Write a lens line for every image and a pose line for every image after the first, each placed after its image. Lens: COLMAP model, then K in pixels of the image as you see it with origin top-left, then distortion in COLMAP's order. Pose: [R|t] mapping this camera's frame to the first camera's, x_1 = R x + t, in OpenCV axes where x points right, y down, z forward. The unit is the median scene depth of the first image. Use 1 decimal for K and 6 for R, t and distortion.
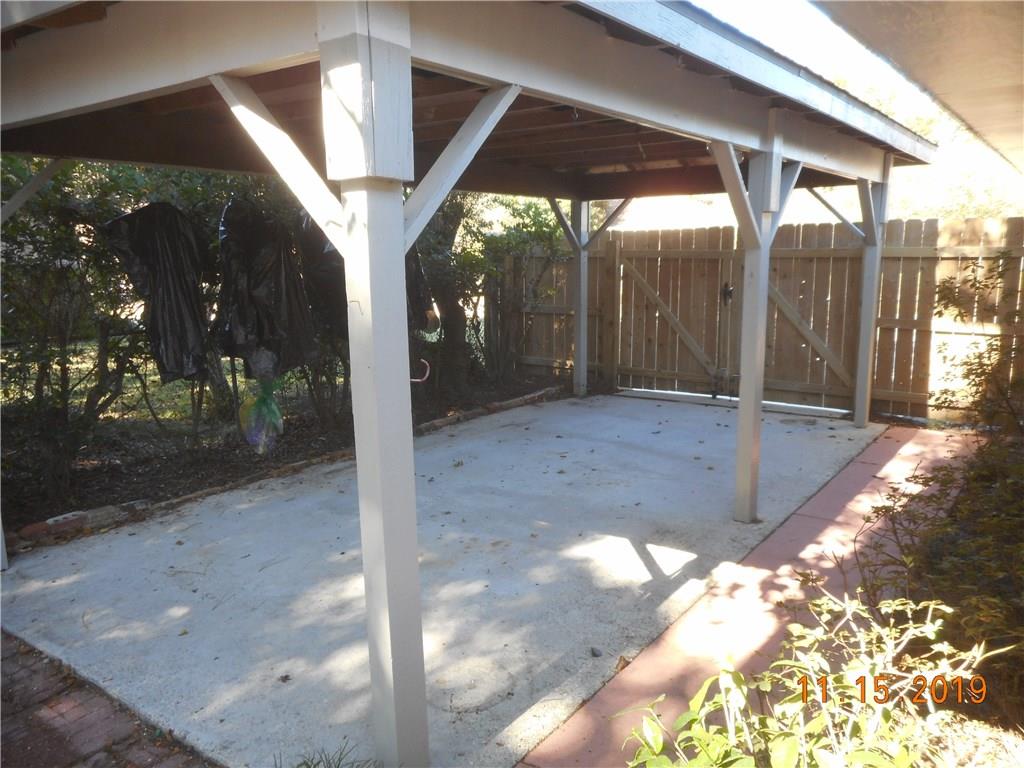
lens RADIAL K [[771.9, 0, 514.1], [0, 771.9, 390.2], [0, 0, 1]] dist [0.009901, -0.007173]
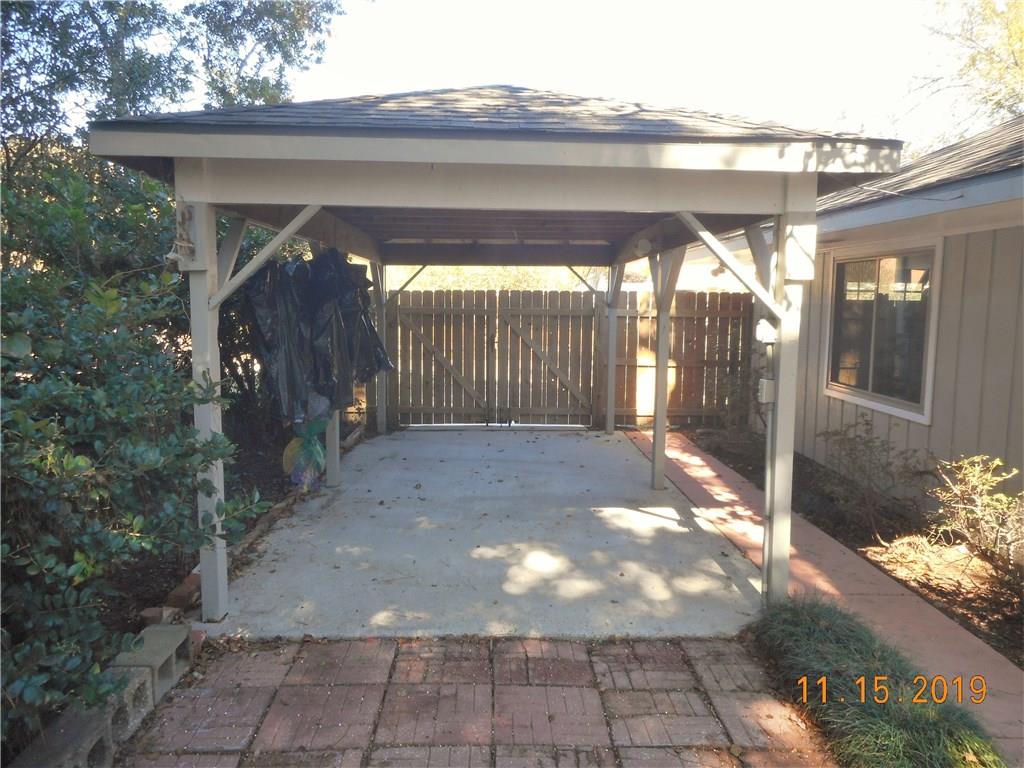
lens RADIAL K [[771.9, 0, 510.6], [0, 771.9, 380.4], [0, 0, 1]] dist [0.009901, -0.007173]
pose [[0.803237, -0.039824, 0.594327, -0.762876], [0.088043, 0.994741, -0.052336, 0.010106], [-0.589117, 0.094365, 0.802519, -0.053981]]
